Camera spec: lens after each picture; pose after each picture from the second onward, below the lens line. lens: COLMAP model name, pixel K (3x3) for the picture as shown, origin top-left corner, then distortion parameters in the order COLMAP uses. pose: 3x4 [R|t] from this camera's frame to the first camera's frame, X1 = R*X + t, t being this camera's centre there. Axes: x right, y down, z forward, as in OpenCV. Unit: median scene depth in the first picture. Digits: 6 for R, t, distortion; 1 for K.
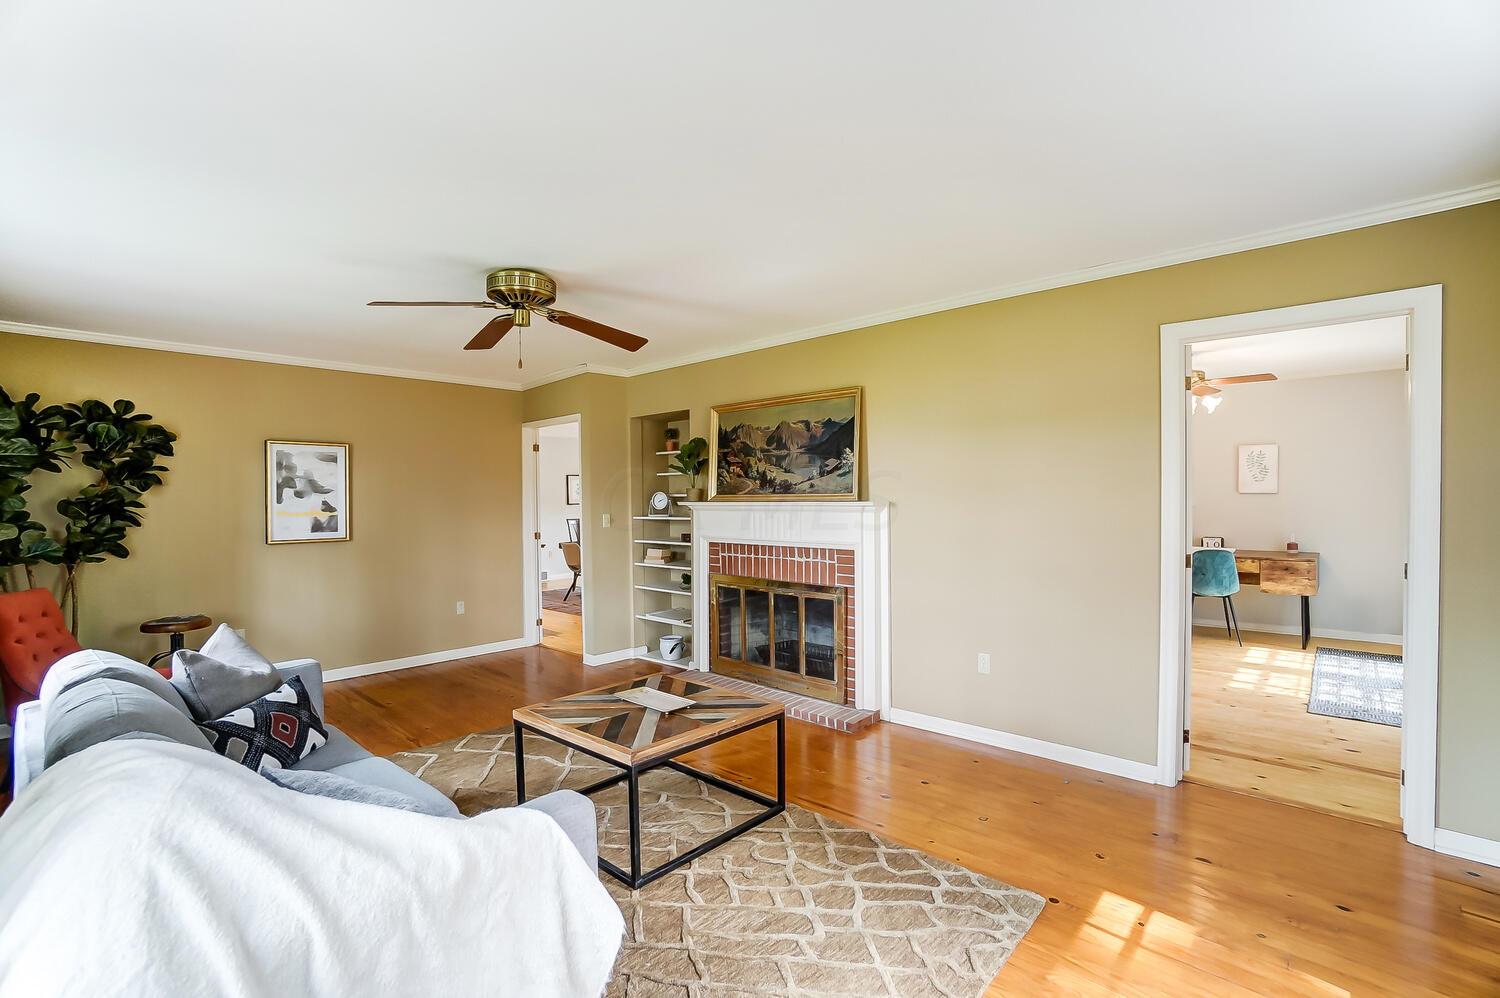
lens RADIAL K [[667.9, 0, 739.9], [0, 667.9, 507.6], [0, 0, 1]] dist [-0.057514, 0.019864]
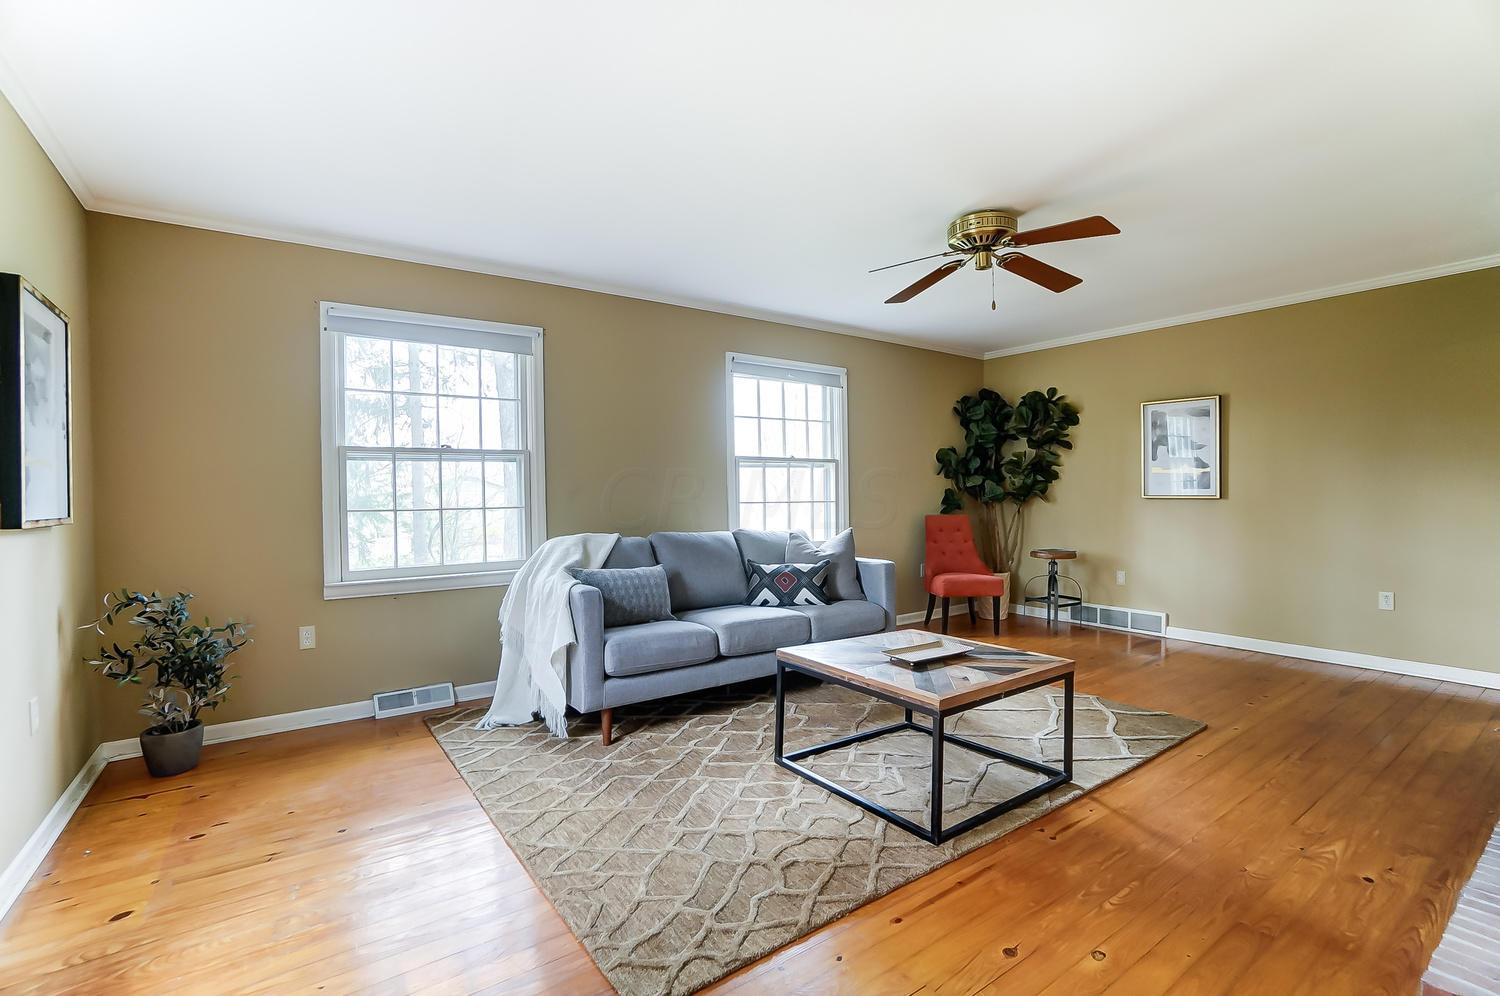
lens RADIAL K [[667.9, 0, 739.9], [0, 667.9, 506.6], [0, 0, 1]] dist [-0.057514, 0.019864]
pose [[-0.210414, 0.033094, -0.977052, 0.537790], [-0.004413, 0.999385, 0.034801, 0.038314], [0.977602, 0.011635, -0.210139, 0.623523]]
